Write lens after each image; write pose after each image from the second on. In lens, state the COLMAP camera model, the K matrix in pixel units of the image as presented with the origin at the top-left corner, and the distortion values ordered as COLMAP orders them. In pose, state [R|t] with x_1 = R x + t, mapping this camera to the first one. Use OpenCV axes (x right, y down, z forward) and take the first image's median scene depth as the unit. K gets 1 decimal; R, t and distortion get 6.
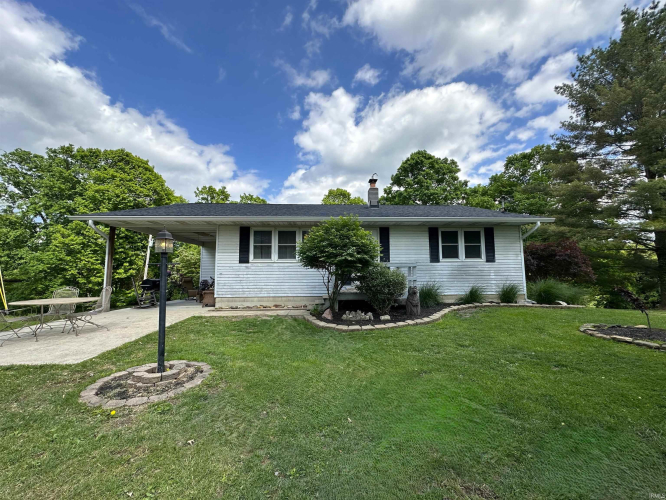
lens RADIAL K [[267.4, 0, 333.1], [0, 267.4, 248.3], [0, 0, 1]] dist [0.000556, 0.000083]
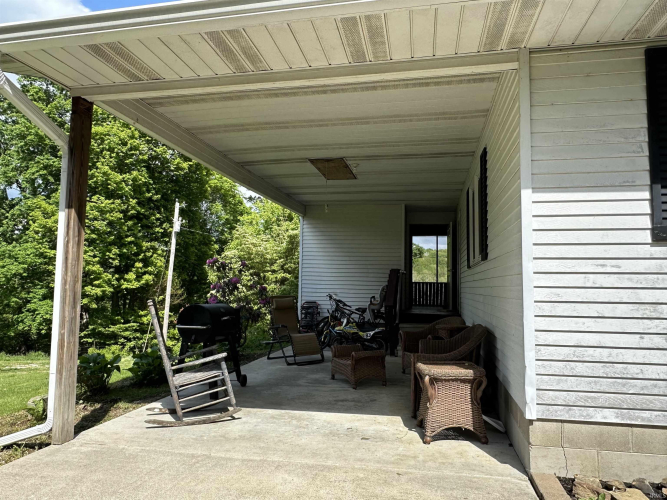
lens RADIAL K [[464.9, 0, 332.8], [0, 464.9, 251.5], [0, 0, 1]] dist [0.000426, -0.000071]
pose [[0.964763, -0.001176, -0.263118, -0.122167], [0.006726, 0.999774, 0.020192, 0.015256], [0.263035, -0.021250, 0.964552, 0.165265]]
